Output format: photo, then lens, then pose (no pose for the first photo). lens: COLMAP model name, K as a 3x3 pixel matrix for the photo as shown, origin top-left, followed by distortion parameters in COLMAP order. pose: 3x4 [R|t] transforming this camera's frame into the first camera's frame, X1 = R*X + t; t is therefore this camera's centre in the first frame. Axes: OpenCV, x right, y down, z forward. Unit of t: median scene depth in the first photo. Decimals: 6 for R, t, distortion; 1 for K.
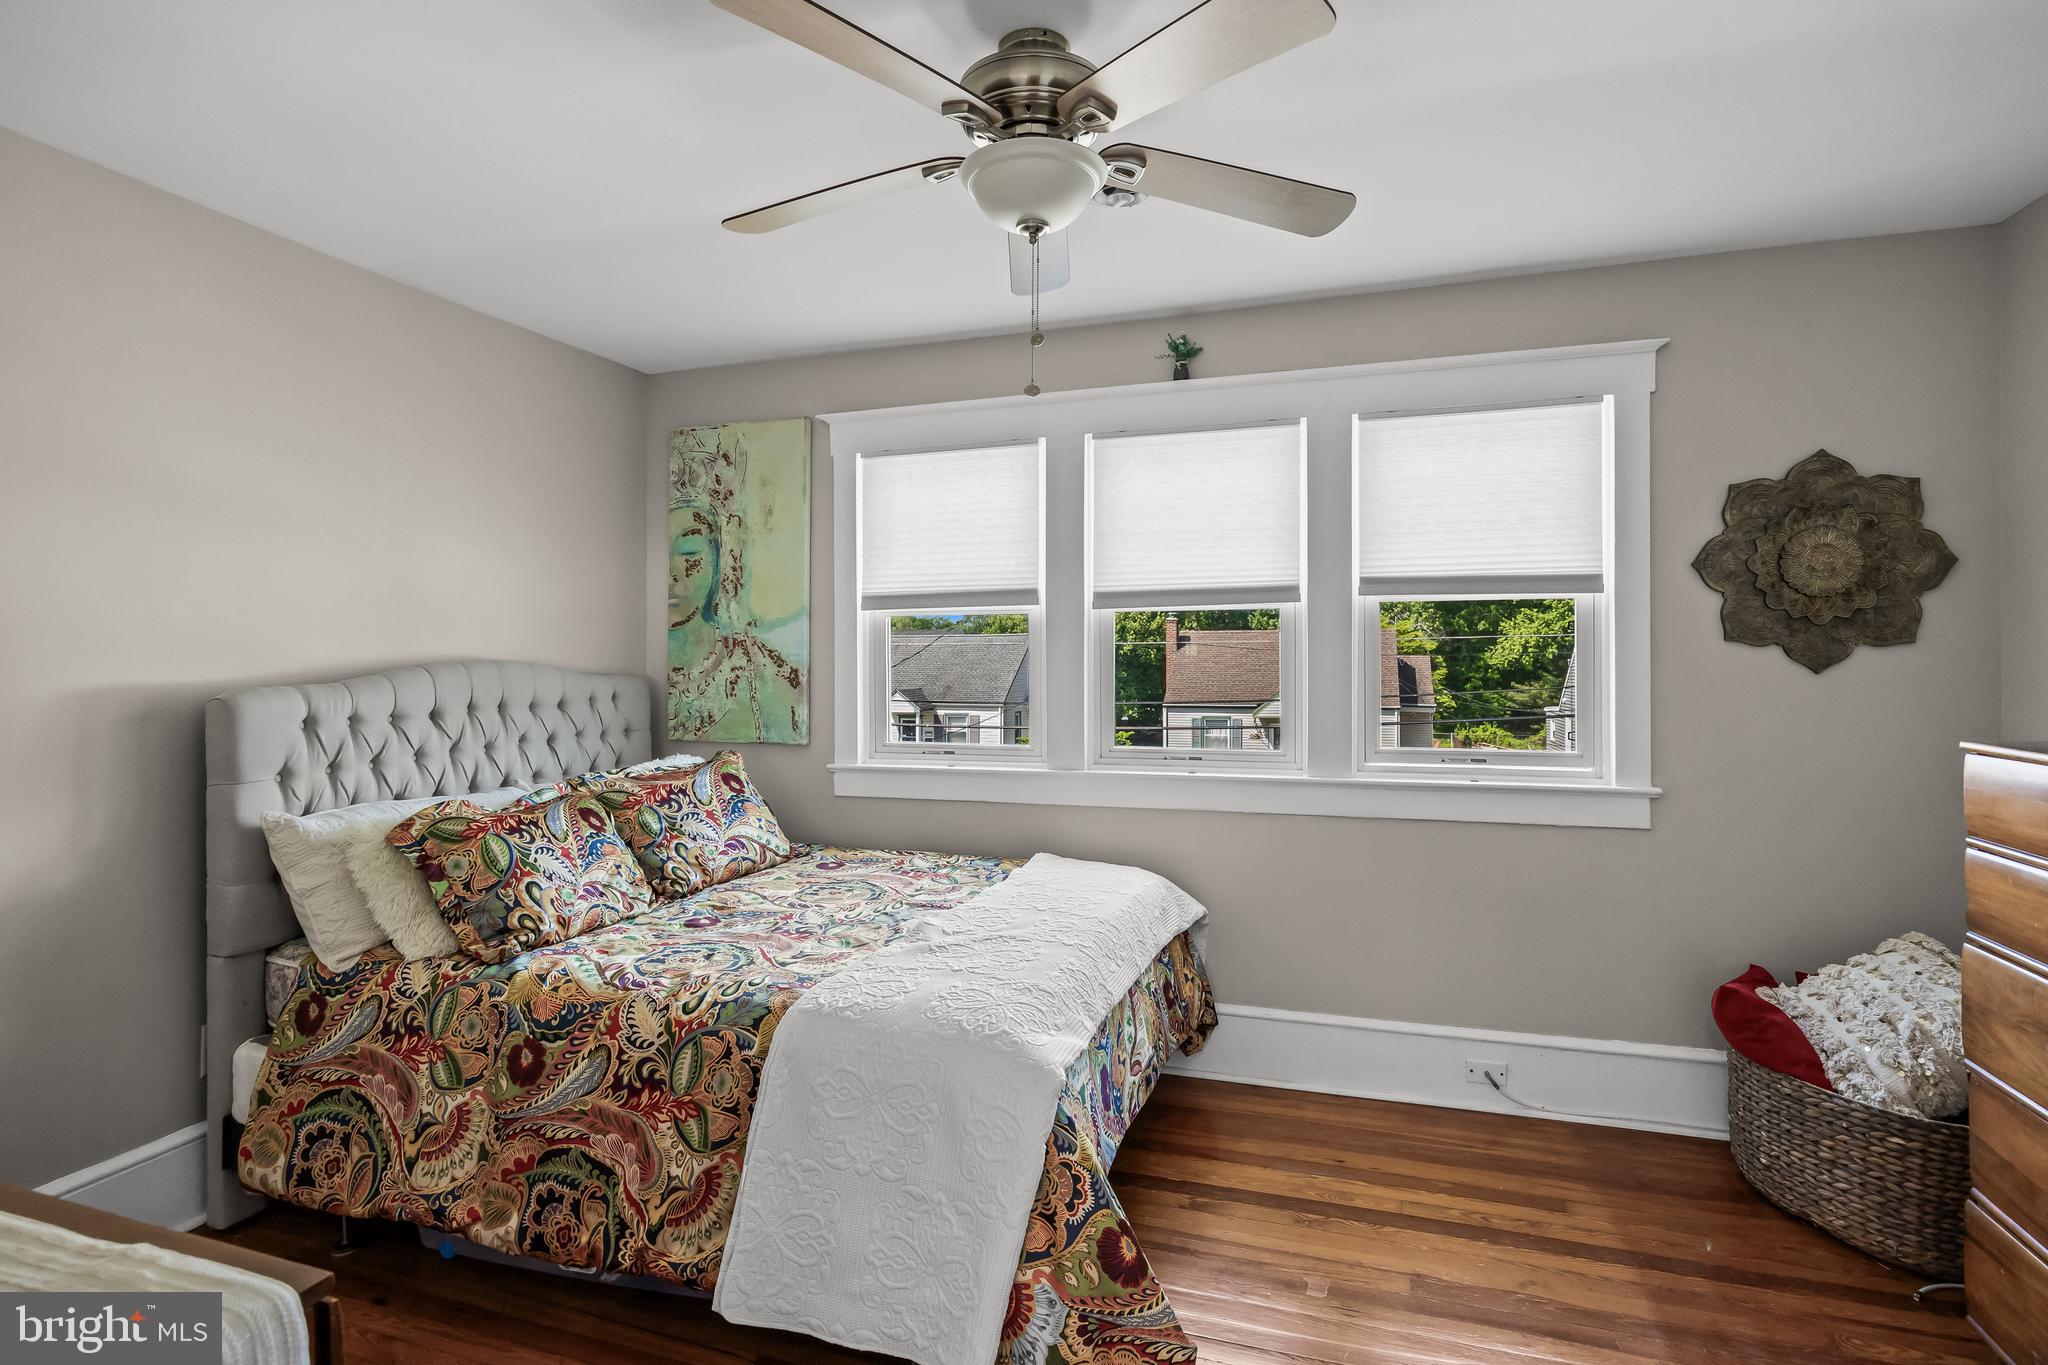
lens RADIAL K [[1008.4, 0, 1025.7], [0, 1008.4, 663.6], [0, 0, 1]] dist [-0.011553, -0.000170]
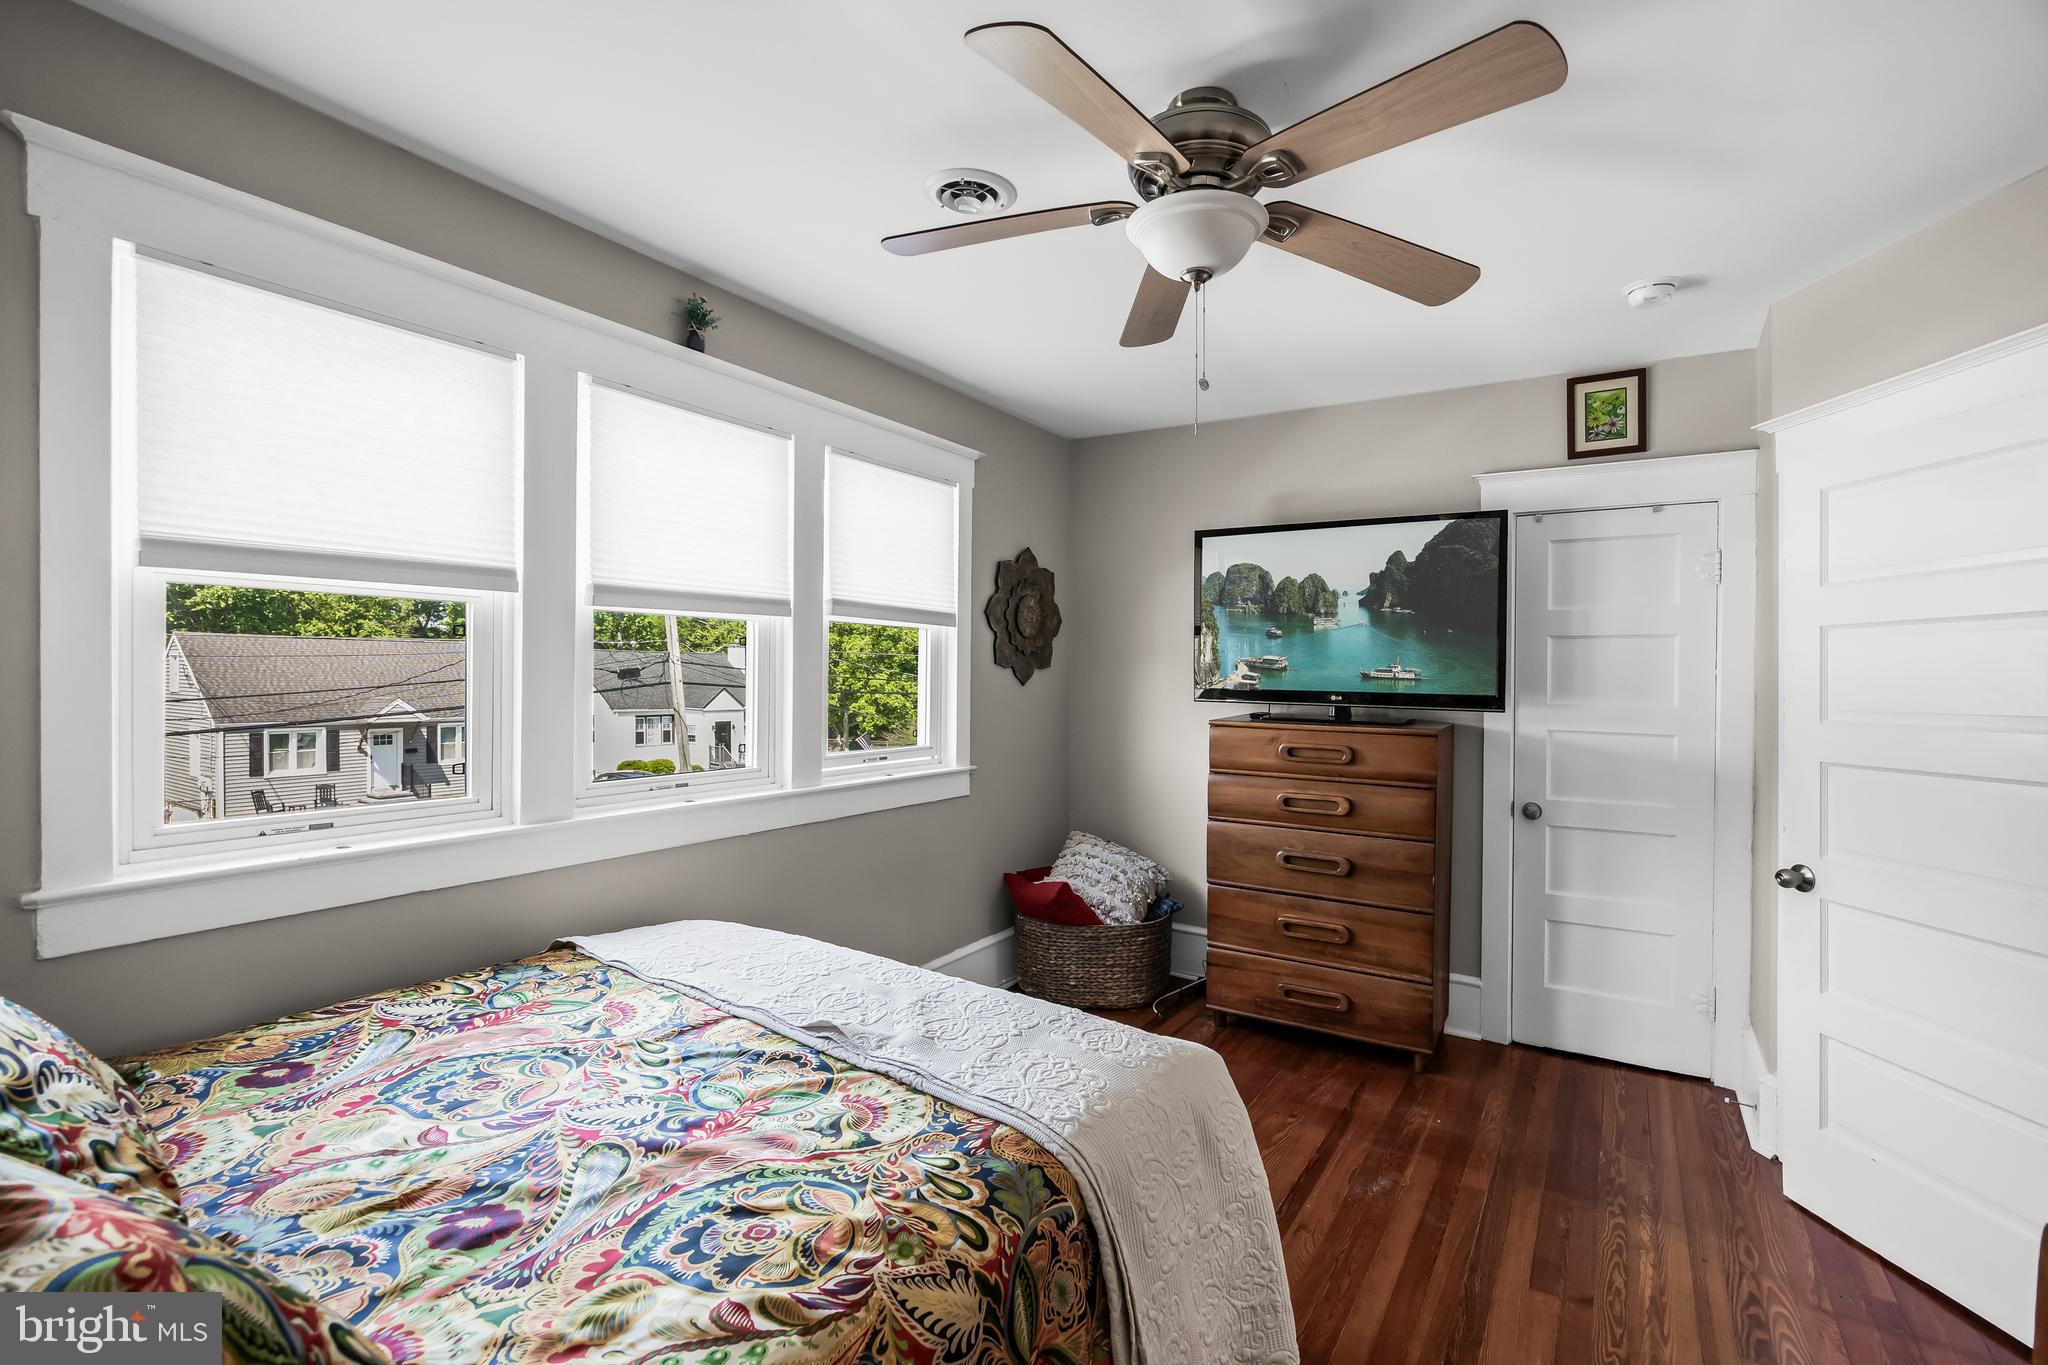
lens RADIAL K [[926.7, 0, 1028.6], [0, 926.7, 694.5], [0, 0, 1]] dist [0.001356, -0.000012]
pose [[0.237462, -0.016152, 0.971262, -0.687342], [-0.011660, 0.999742, 0.019476, -0.005142], [-0.971327, -0.015950, 0.237213, 0.654560]]
